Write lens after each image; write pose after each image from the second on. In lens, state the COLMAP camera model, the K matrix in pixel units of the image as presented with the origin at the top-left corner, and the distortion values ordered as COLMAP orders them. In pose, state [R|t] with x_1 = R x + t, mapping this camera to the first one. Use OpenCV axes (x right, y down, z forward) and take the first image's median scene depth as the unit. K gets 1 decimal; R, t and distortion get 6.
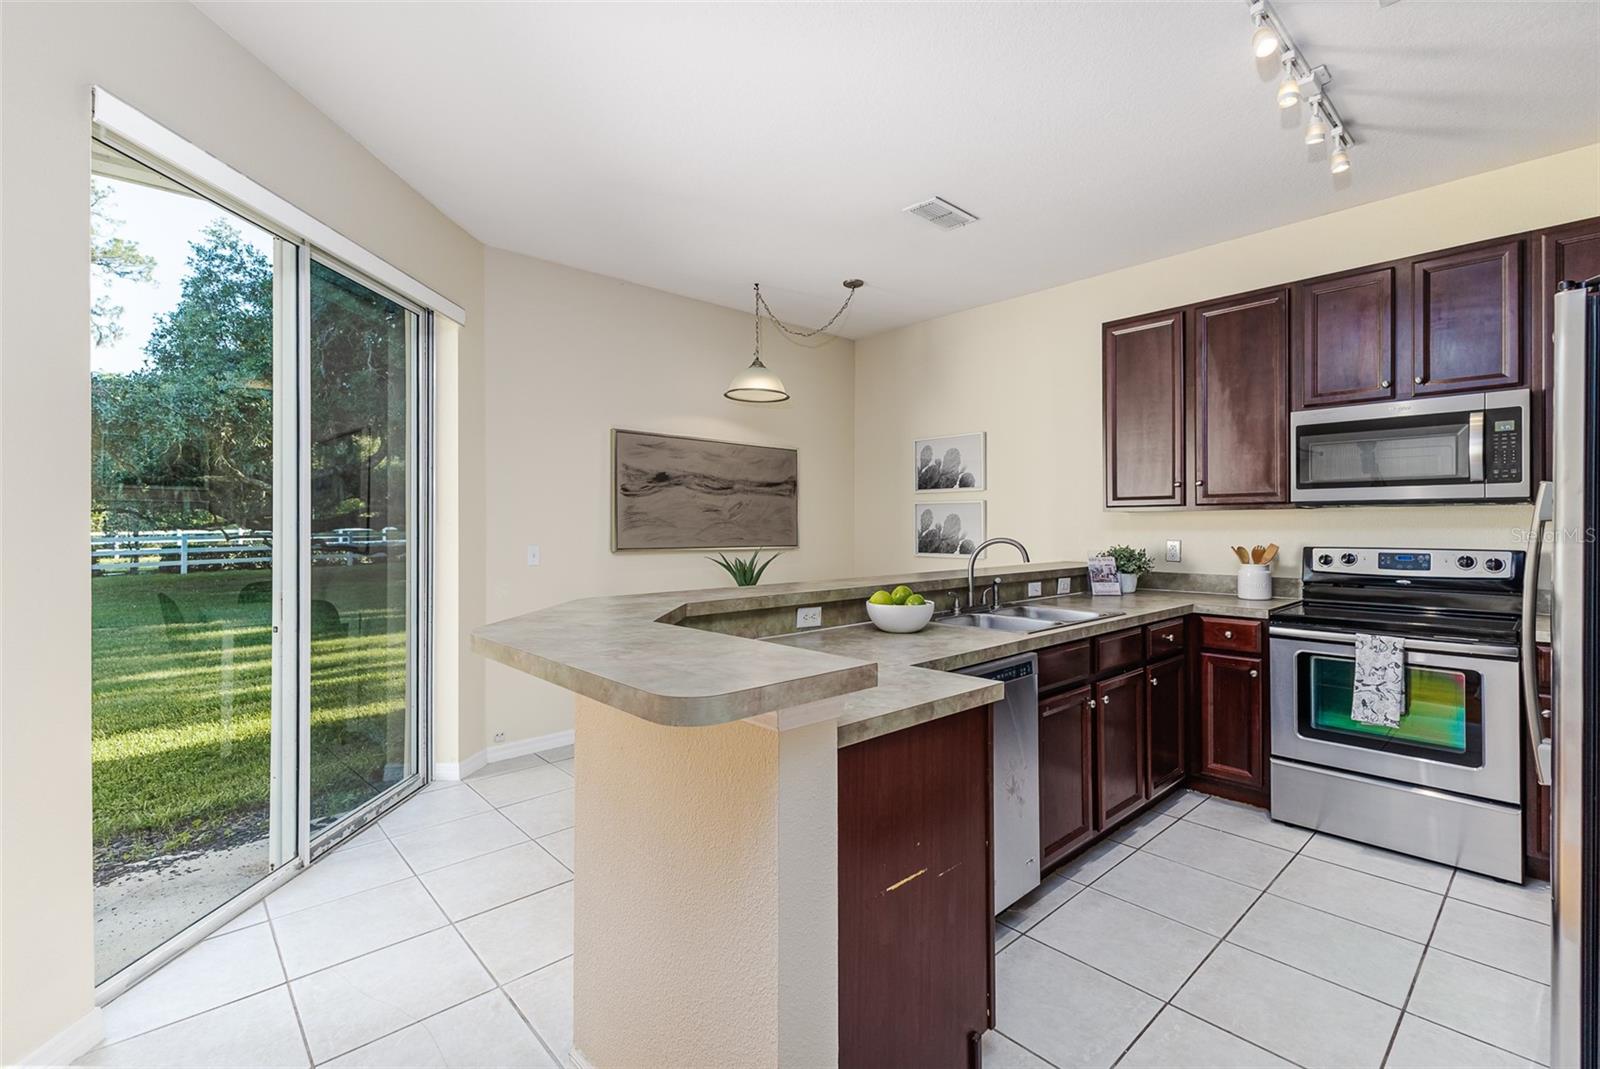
lens RADIAL K [[703.1, 0, 811.5], [0, 703.1, 522.0], [0, 0, 1]] dist [0.001526, 0.000175]
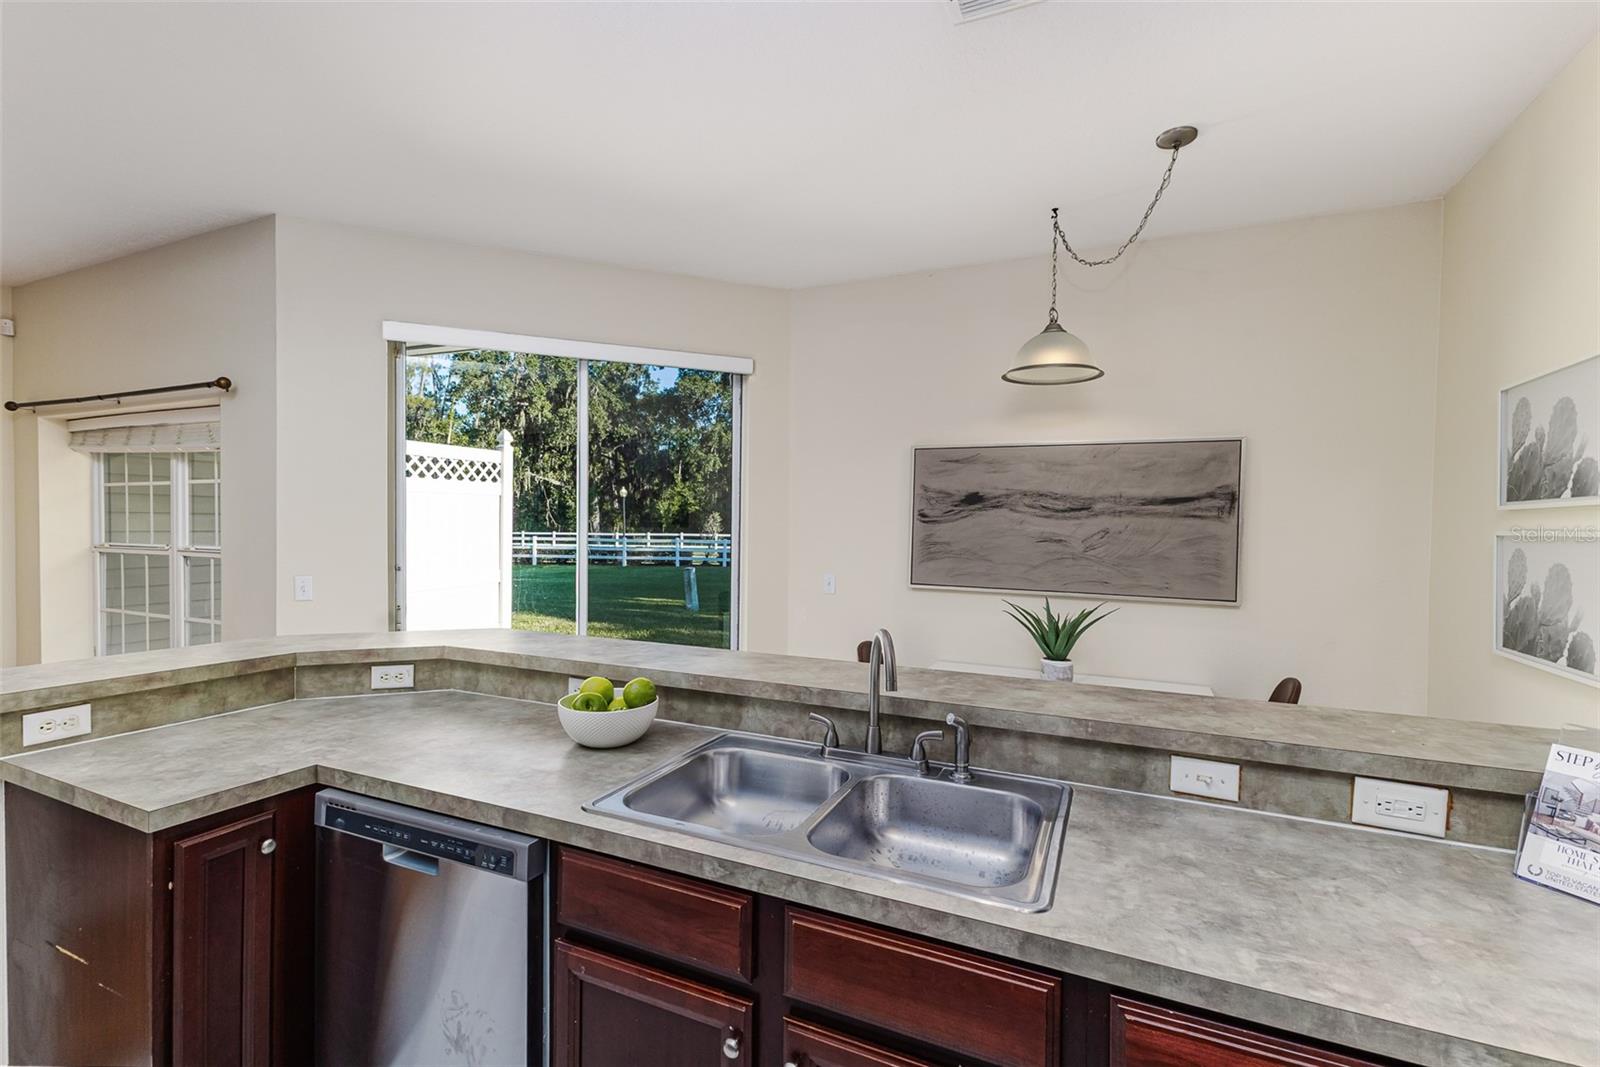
lens RADIAL K [[714.5, 0, 800.0], [0, 714.5, 533.5], [0, 0, 1]] dist [0.002628, 0.000489]
pose [[0.381172, 0.017399, -0.924340, 0.469563], [-0.011163, 0.999837, 0.014216, -0.033414], [0.924437, 0.004900, 0.381304, 0.509897]]
